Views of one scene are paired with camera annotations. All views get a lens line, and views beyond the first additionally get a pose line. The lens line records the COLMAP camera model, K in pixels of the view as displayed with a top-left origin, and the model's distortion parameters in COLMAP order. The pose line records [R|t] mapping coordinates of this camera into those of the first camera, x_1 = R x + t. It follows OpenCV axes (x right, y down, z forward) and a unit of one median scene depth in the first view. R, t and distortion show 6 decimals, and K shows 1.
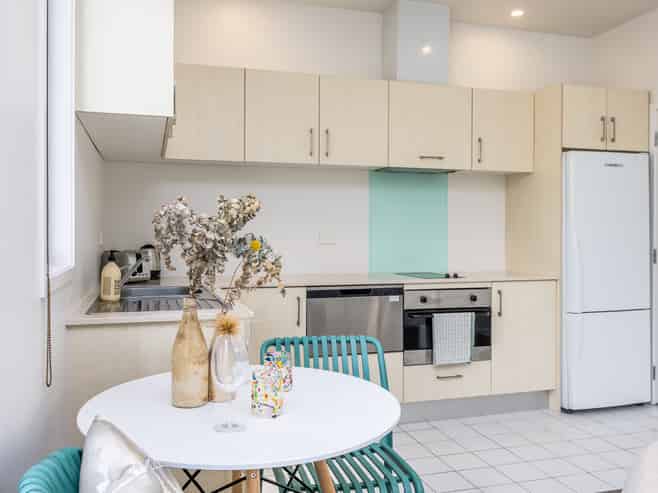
lens RADIAL K [[554.8, 0, 329.5], [0, 554.8, 245.5], [0, 0, 1]] dist [-0.016503, -0.002274]
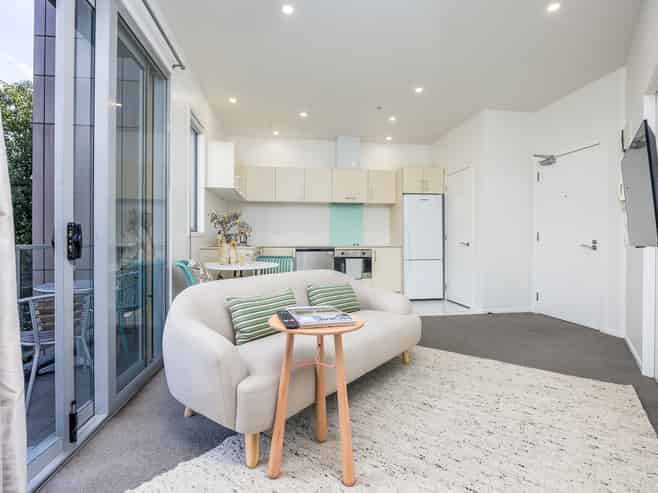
lens RADIAL K [[293.0, 0, 328.5], [0, 293.0, 243.8], [0, 0, 1]] dist [0.001342, 0.000014]
pose [[0.988357, 0.005658, -0.152050, 0.299946], [-0.004479, 0.999957, 0.008094, 0.040545], [0.152089, -0.007318, 0.988340, -0.345641]]
